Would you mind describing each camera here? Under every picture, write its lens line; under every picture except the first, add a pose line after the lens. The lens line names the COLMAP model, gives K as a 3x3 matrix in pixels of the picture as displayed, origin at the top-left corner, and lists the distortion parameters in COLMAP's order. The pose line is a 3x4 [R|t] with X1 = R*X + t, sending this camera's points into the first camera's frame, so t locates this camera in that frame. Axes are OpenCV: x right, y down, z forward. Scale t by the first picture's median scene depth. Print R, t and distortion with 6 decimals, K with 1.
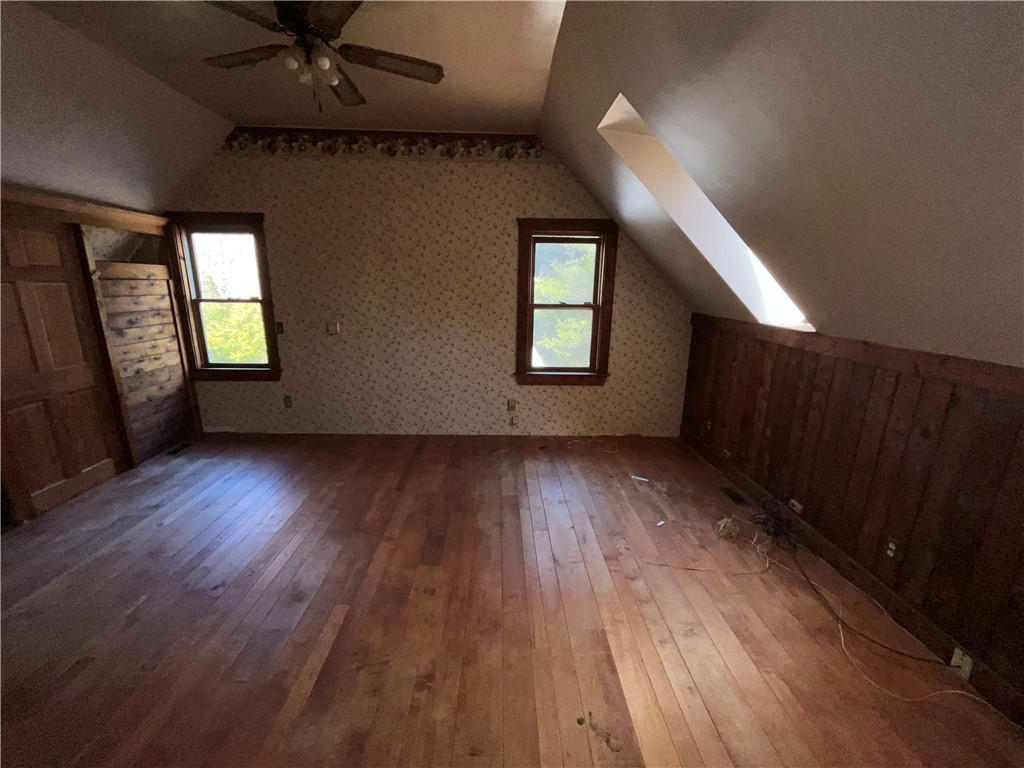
lens RADIAL K [[416.3, 0, 507.2], [0, 416.3, 388.3], [0, 0, 1]] dist [-0.002609, -0.000180]
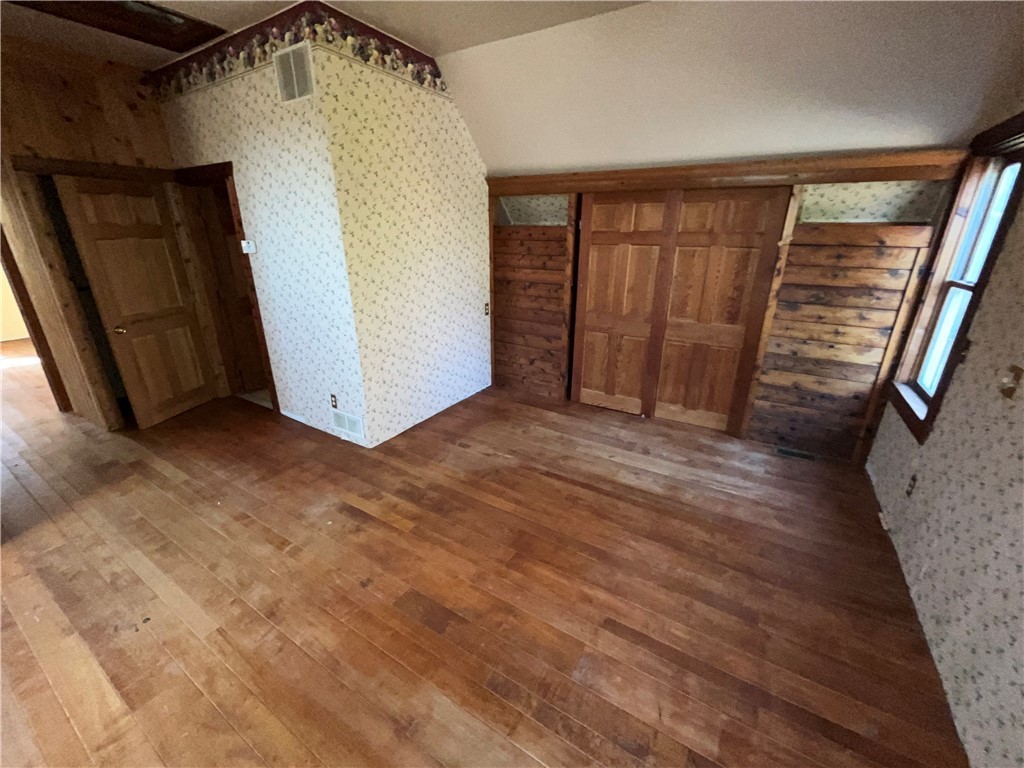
lens RADIAL K [[416.3, 0, 507.2], [0, 416.3, 388.3], [0, 0, 1]] dist [-0.002609, -0.000180]
pose [[-0.542403, 0.279141, -0.792388, 0.148796], [-0.221289, 0.862408, 0.455283, -0.220217], [0.810451, 0.422294, -0.406002, 0.814189]]
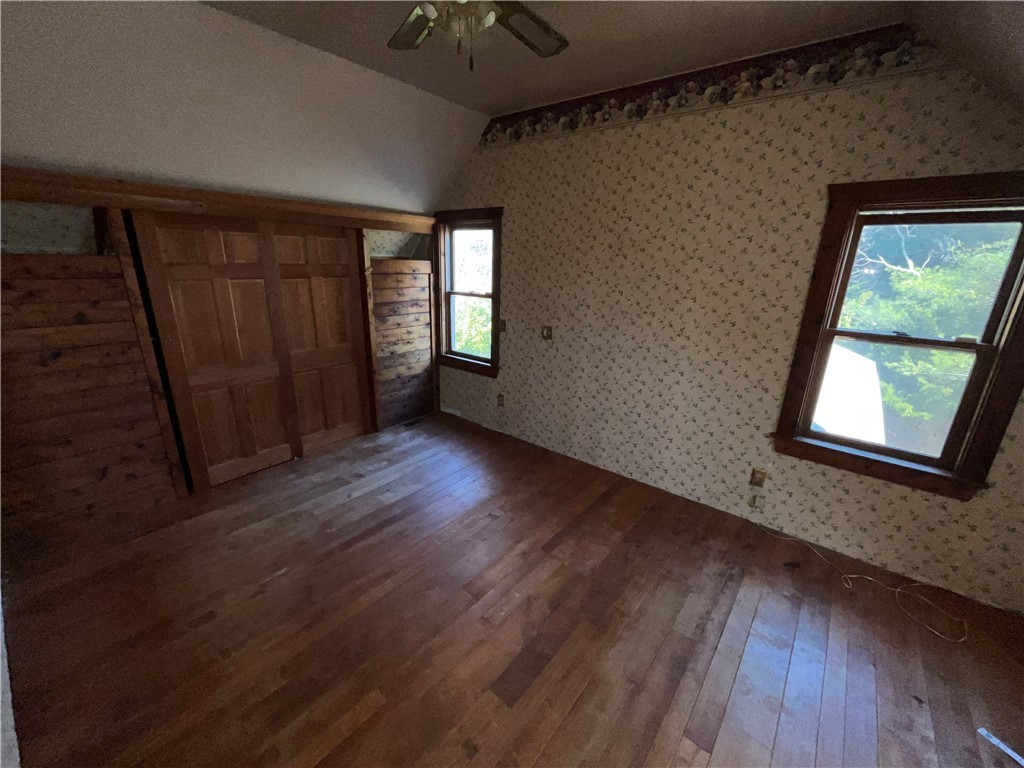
lens RADIAL K [[416.3, 0, 507.2], [0, 416.3, 388.3], [0, 0, 1]] dist [-0.002609, -0.000180]
pose [[0.759496, 0.197224, -0.619894, 0.098470], [-0.174355, 0.979783, 0.098106, -0.103763], [0.626711, 0.033571, 0.778528, 0.263656]]
